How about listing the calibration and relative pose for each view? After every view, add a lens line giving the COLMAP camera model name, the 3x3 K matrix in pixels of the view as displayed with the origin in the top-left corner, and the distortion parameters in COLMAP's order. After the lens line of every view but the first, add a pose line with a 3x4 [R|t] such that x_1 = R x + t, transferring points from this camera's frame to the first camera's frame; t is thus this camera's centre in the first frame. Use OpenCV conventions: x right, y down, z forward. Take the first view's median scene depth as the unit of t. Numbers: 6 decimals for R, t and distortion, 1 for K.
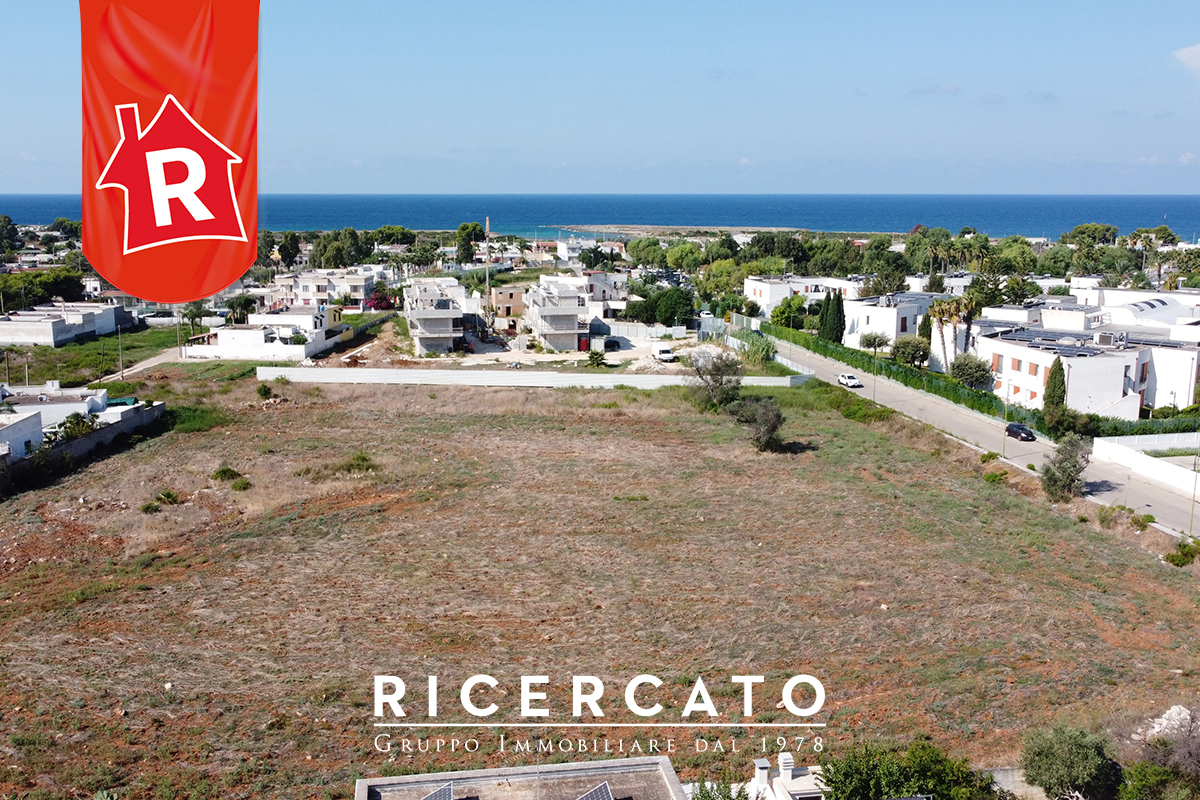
lens RADIAL K [[1069.3, 0, 578.5], [0, 1069.3, 399.9], [0, 0, 1]] dist [-0.006600, 0.009794]
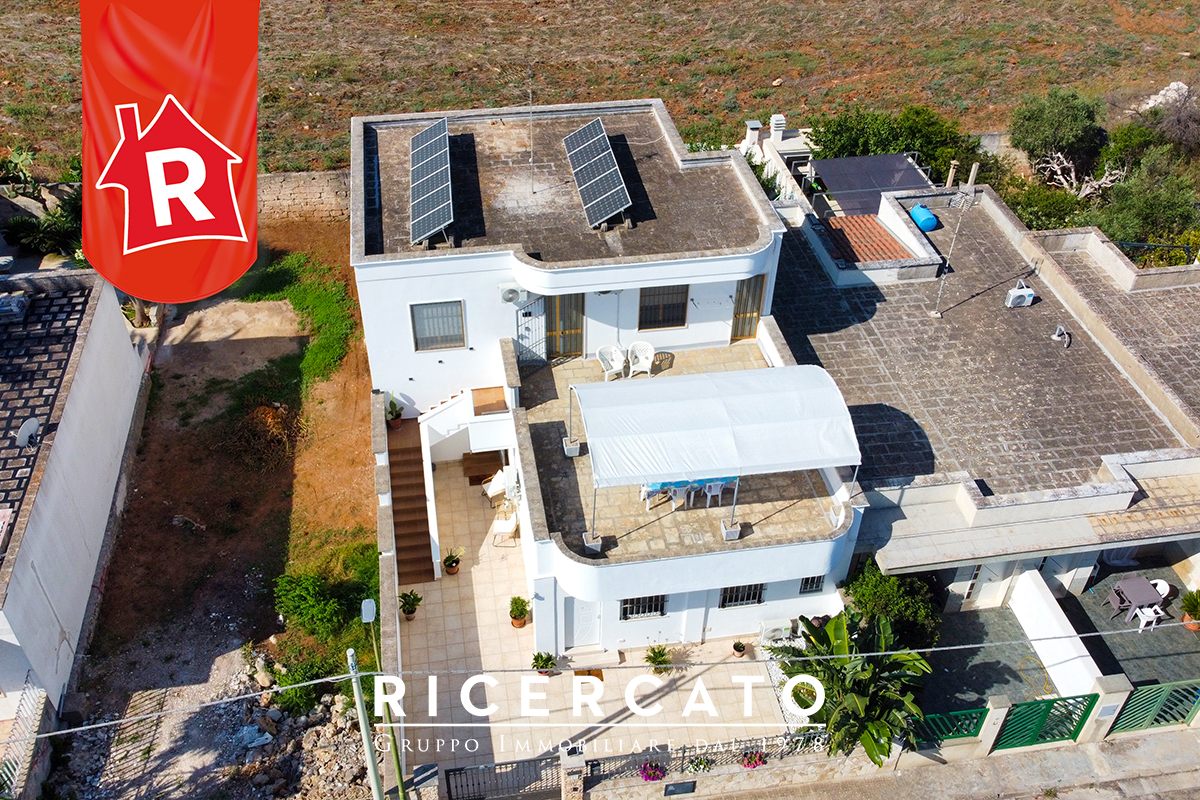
lens RADIAL K [[1067.3, 0, 579.9], [0, 1067.3, 374.0], [0, 0, 1]] dist [0.007738, -0.003212]
pose [[0.999986, 0.002704, 0.004649, 0.002188], [-0.004590, 0.879571, 0.475746, 0.051448], [-0.002802, -0.475760, 0.879570, -0.000983]]
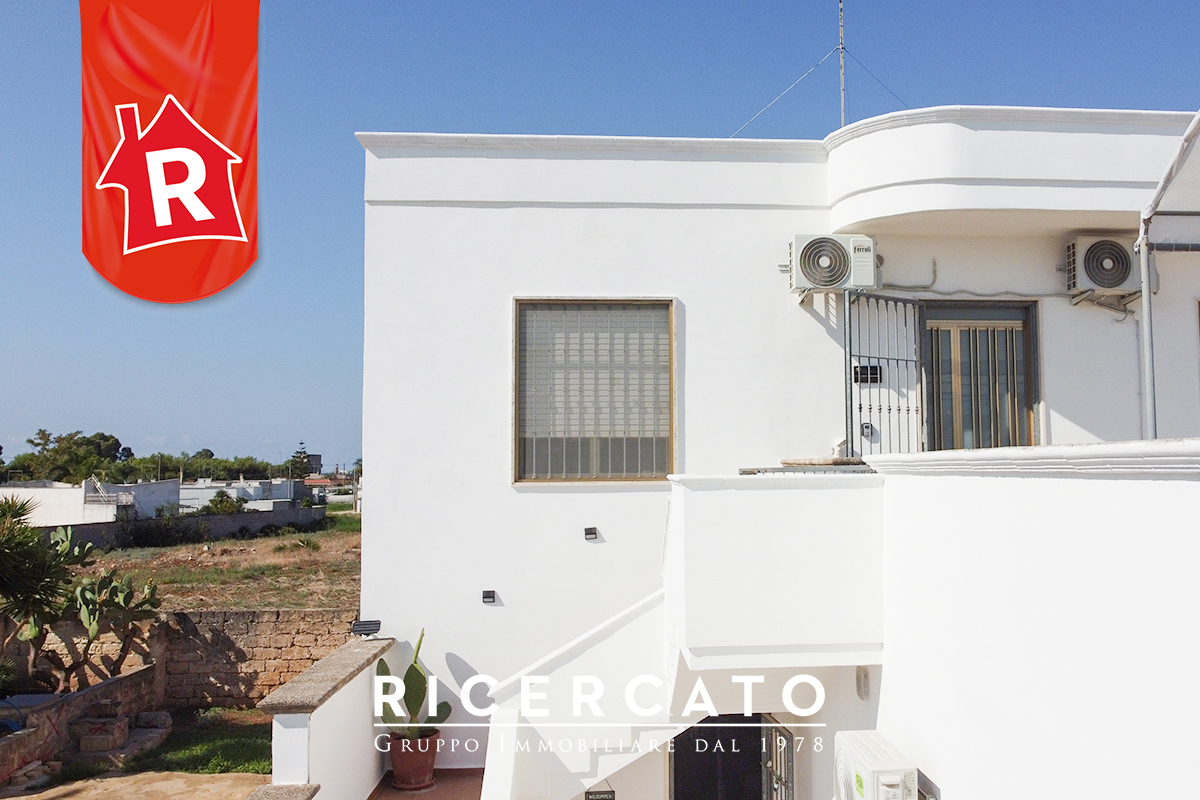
lens RADIAL K [[1072.4, 0, 701.3], [0, 1072.4, 400.0], [0, 0, 1]] dist [0.001171, 0.002359]
pose [[0.997810, -0.009934, -0.065396, -0.035736], [-0.007051, 0.967054, -0.254473, 0.315521], [0.065770, 0.254376, 0.964866, 0.298582]]
